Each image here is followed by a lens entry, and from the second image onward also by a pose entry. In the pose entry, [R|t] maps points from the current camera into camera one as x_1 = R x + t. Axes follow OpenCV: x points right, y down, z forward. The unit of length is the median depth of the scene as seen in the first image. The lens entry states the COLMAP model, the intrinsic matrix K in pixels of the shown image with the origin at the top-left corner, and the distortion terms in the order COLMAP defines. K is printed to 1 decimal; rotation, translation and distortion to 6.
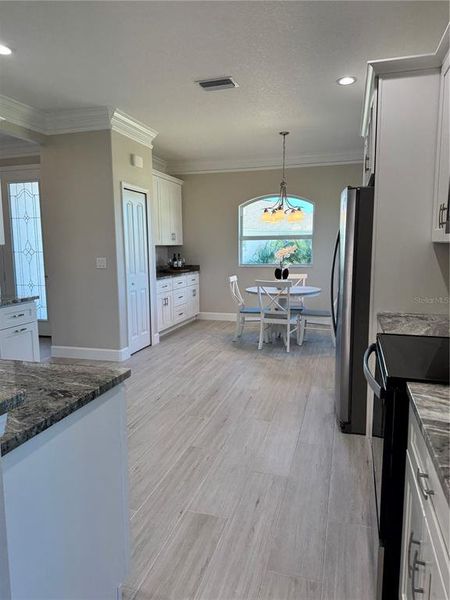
lens RADIAL K [[420.0, 0, 219.6], [0, 420.0, 299.7], [0, 0, 1]] dist [0.061511, -0.071521]
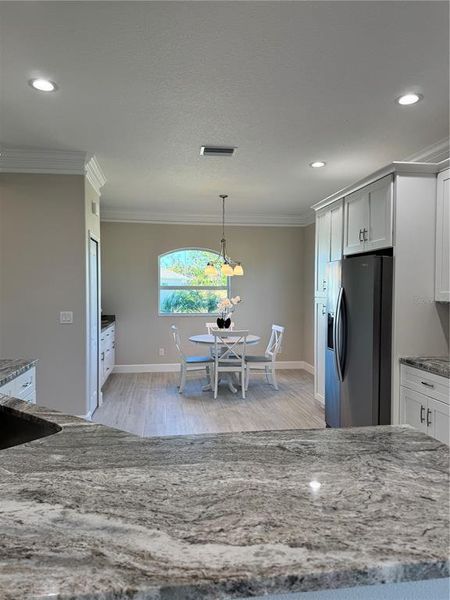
lens RADIAL K [[420.0, 0, 221.7], [0, 420.0, 298.4], [0, 0, 1]] dist [0.061511, -0.071521]
pose [[0.907337, 0.002134, 0.420399, -0.298207], [0.043214, 0.994217, -0.098315, -0.019847], [-0.418178, 0.107372, 0.901997, 0.045251]]
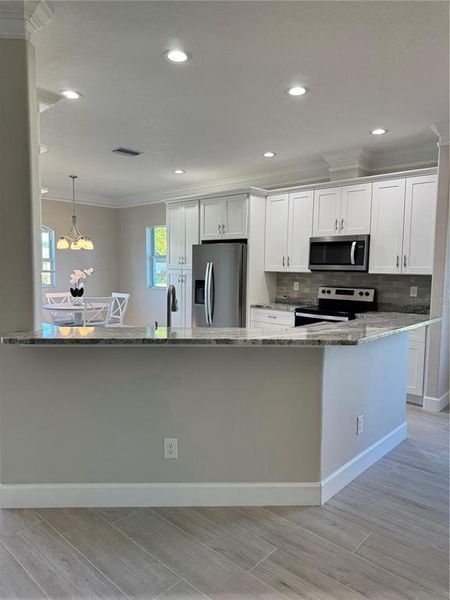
lens RADIAL K [[420.0, 0, 229.7], [0, 420.0, 303.8], [0, 0, 1]] dist [0.061511, -0.071521]
pose [[0.419994, -0.066784, 0.905066, -0.747549], [0.098095, 0.994786, 0.027884, -0.020107], [-0.902210, 0.077071, 0.424356, 0.109093]]
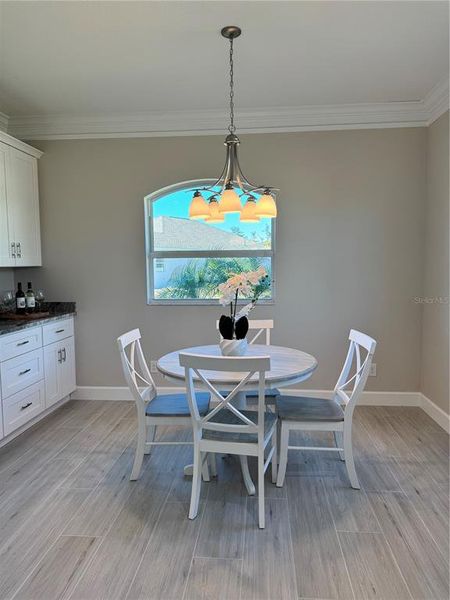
lens RADIAL K [[420.0, 0, 224.4], [0, 420.0, 301.3], [0, 0, 1]] dist [0.061511, -0.071521]
pose [[0.979387, -0.018280, 0.201164, 0.042519], [0.027080, 0.998789, -0.041080, -0.070754], [-0.200169, 0.045681, 0.978696, 0.534978]]
